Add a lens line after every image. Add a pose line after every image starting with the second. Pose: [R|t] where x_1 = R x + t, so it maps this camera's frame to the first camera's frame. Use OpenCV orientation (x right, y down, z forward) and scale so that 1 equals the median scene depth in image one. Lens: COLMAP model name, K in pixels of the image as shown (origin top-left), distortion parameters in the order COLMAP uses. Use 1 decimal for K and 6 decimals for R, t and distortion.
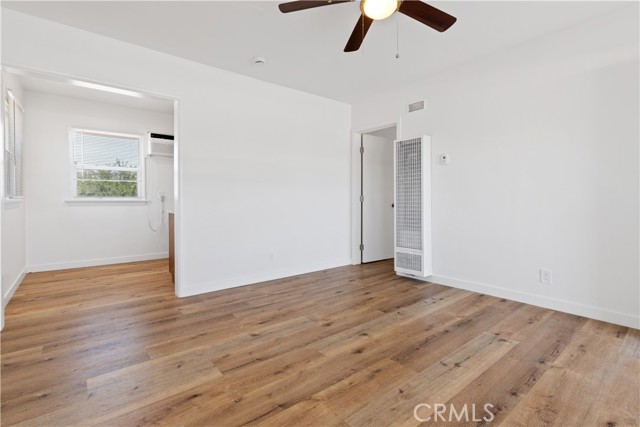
lens RADIAL K [[299.2, 0, 317.6], [0, 299.2, 198.8], [0, 0, 1]] dist [0.002596, -0.000292]
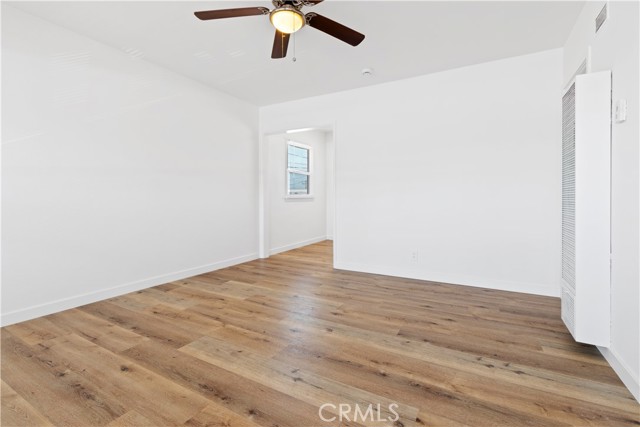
lens RADIAL K [[299.2, 0, 317.6], [0, 299.2, 198.8], [0, 0, 1]] dist [0.002596, -0.000292]
pose [[0.369366, 0.009076, -0.929239, 0.983506], [0.002071, 0.999942, 0.010590, -0.002035], [0.929281, -0.005836, 0.369326, 0.536317]]
